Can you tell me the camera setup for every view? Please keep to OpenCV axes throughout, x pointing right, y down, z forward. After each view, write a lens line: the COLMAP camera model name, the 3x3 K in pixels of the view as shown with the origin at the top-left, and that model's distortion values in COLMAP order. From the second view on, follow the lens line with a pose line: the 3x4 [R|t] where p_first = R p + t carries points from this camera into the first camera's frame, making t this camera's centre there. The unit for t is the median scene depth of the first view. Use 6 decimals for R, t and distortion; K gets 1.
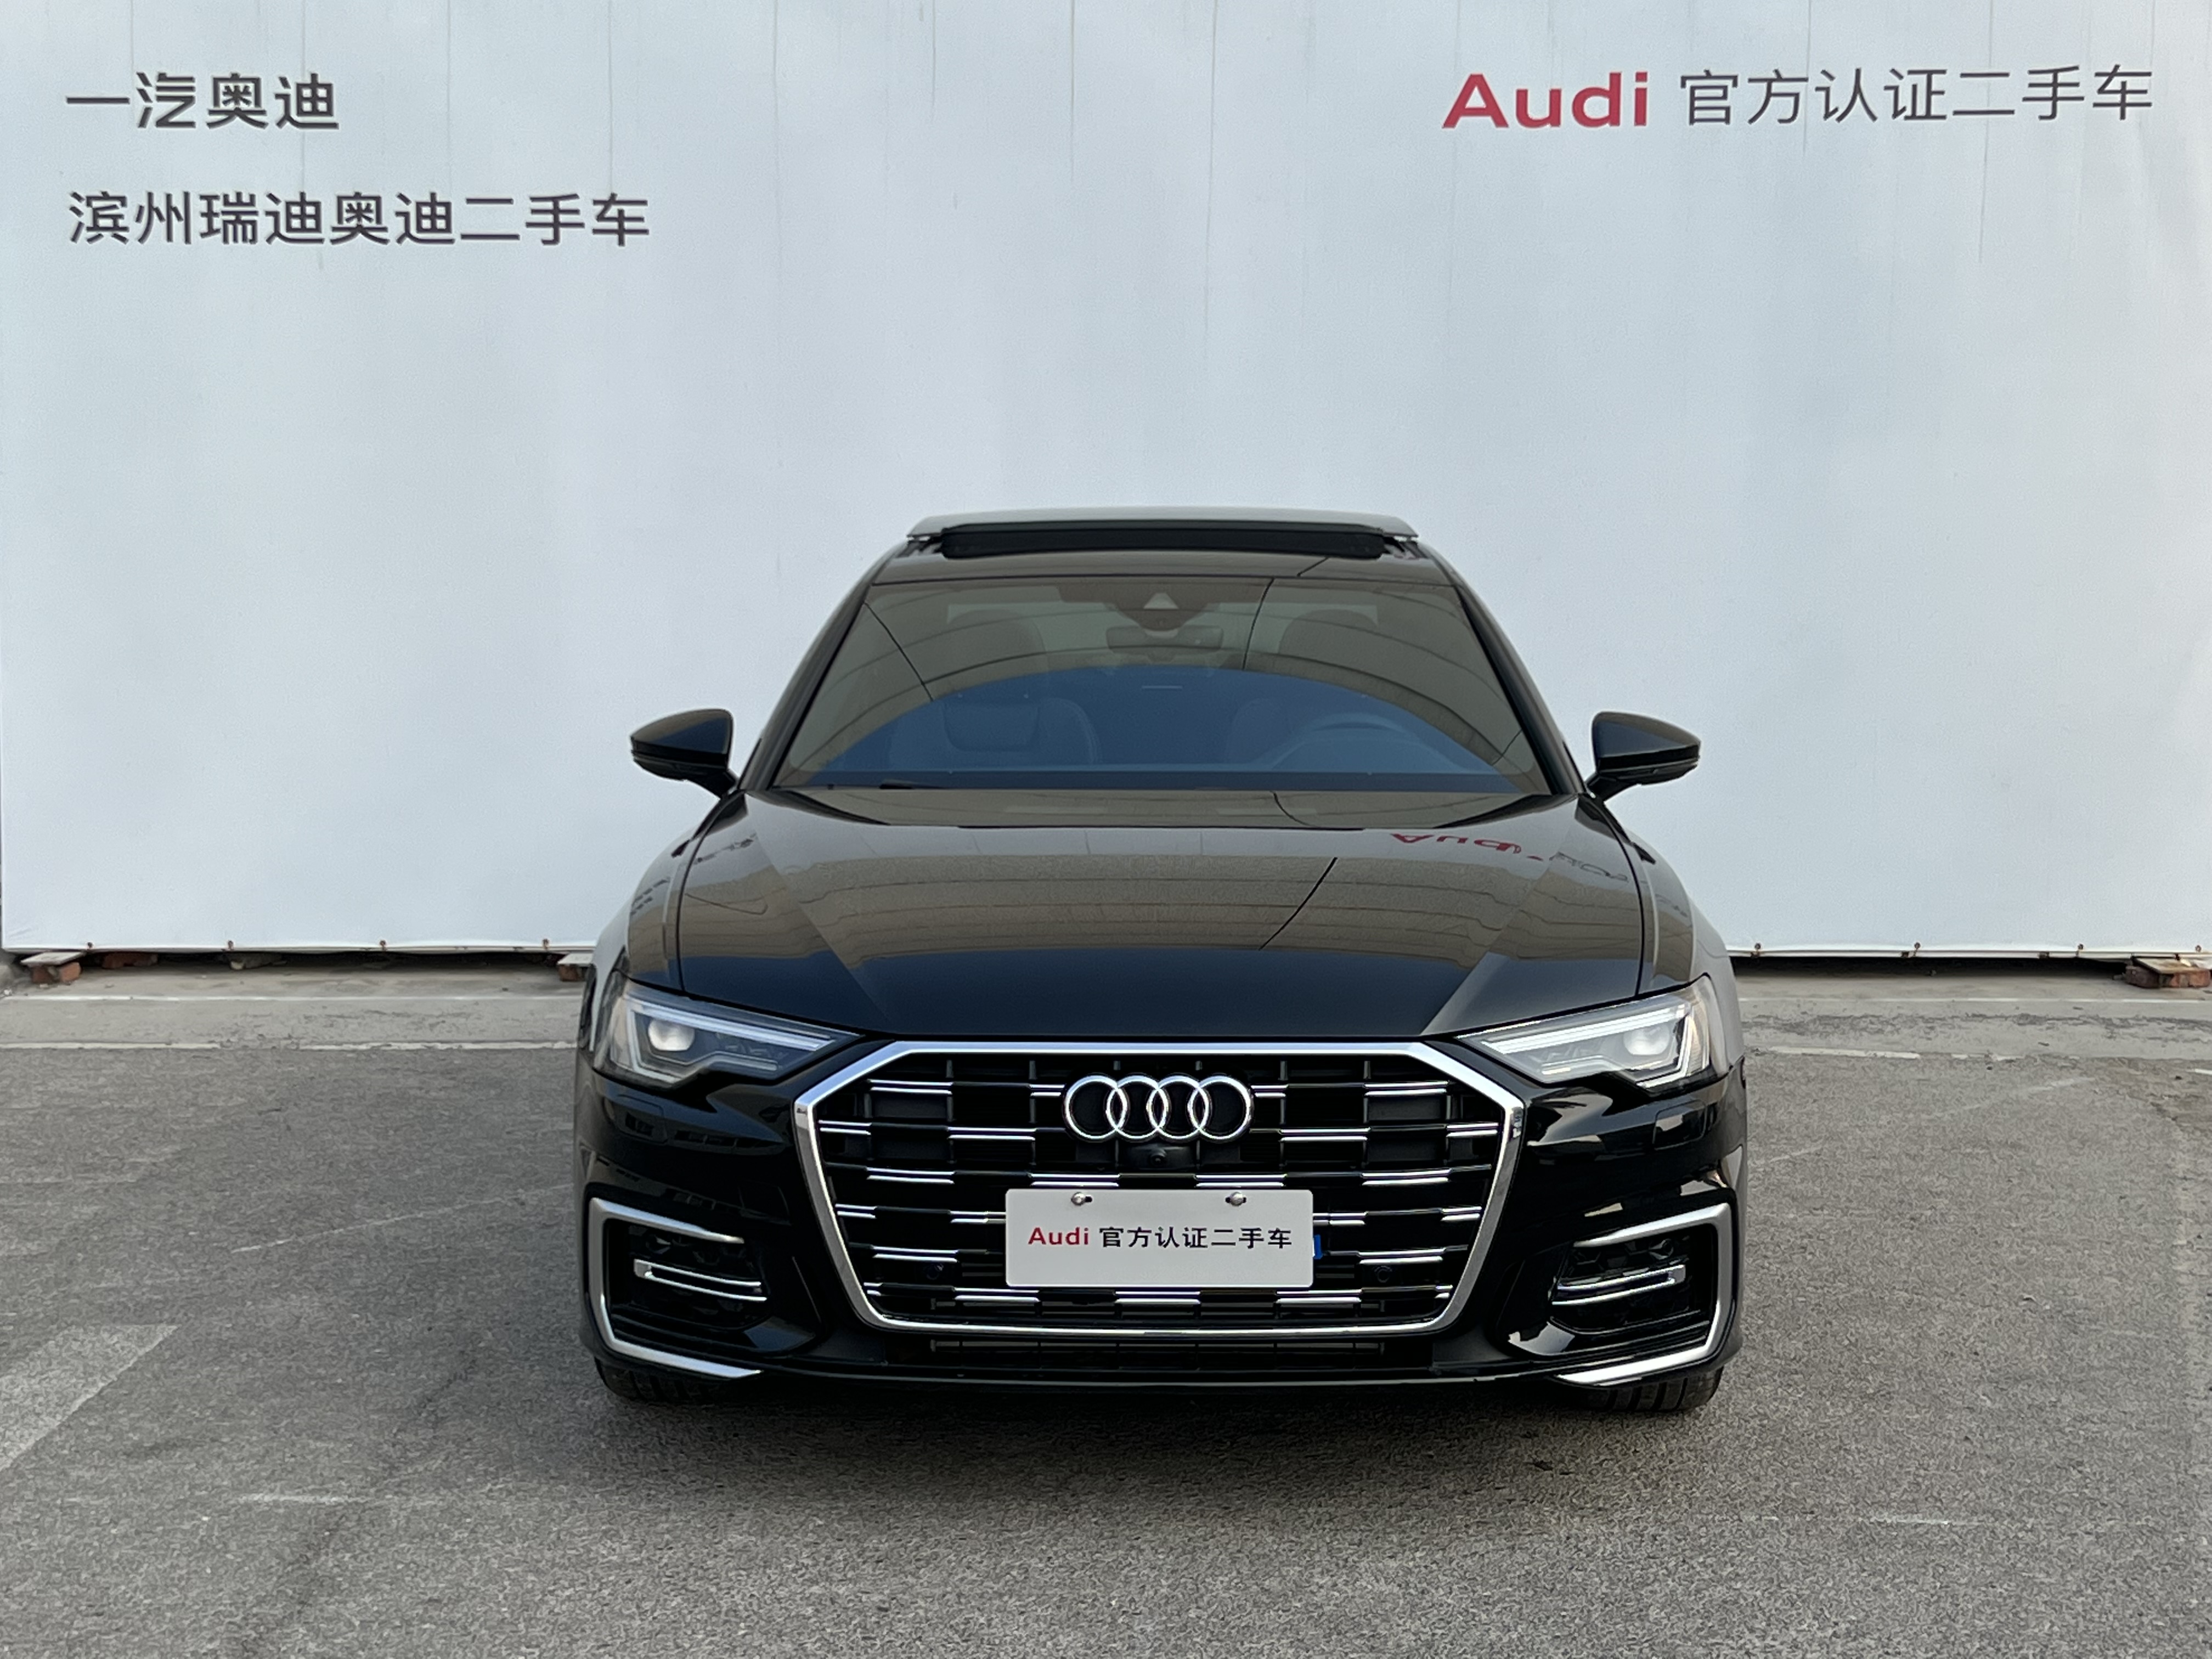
lens RADIAL K [[3370.8, 0, 1106.0], [0, 3370.8, 829.5], [0, 0, 1]] dist [0.179016, -0.529259]
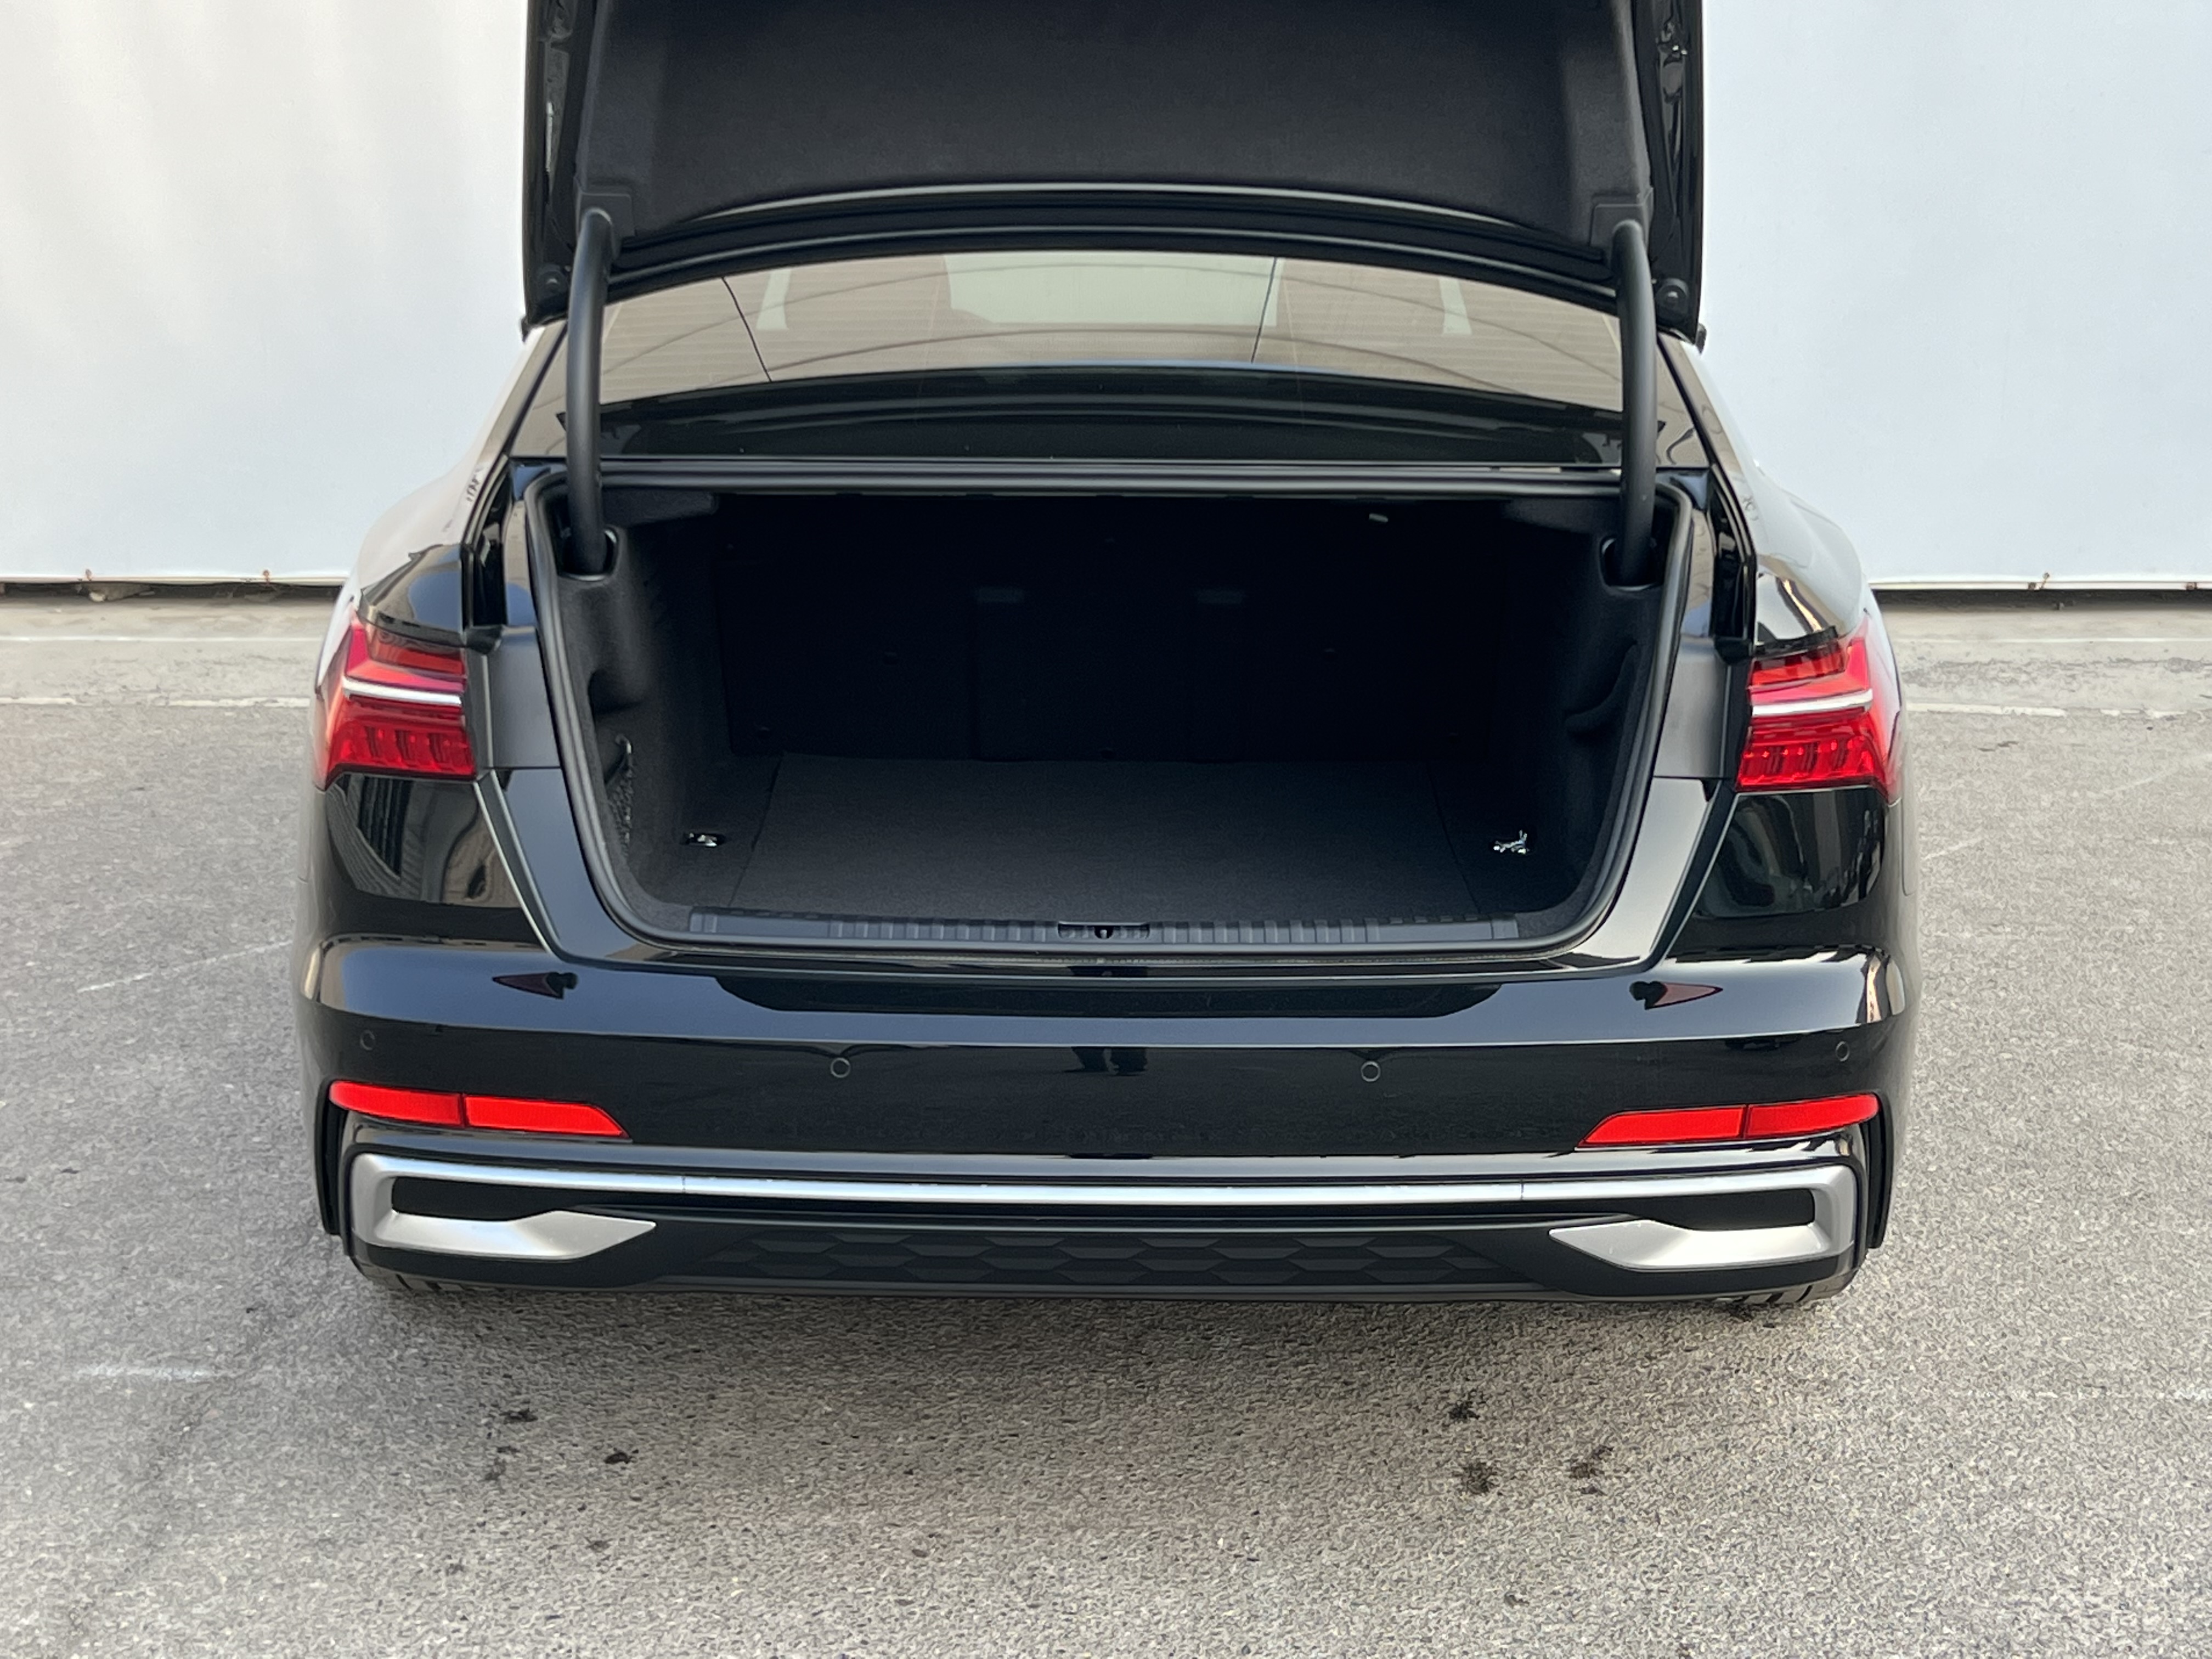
lens RADIAL K [[3463.2, 0, 1094.1], [0, 3463.2, 832.6], [0, 0, 1]] dist [0.193731, -0.606071]
pose [[0.999877, -0.001367, 0.015634, -0.018711], [-0.000615, 0.992024, 0.126046, -0.014059], [-0.015682, -0.126040, 0.991901, 0.119250]]
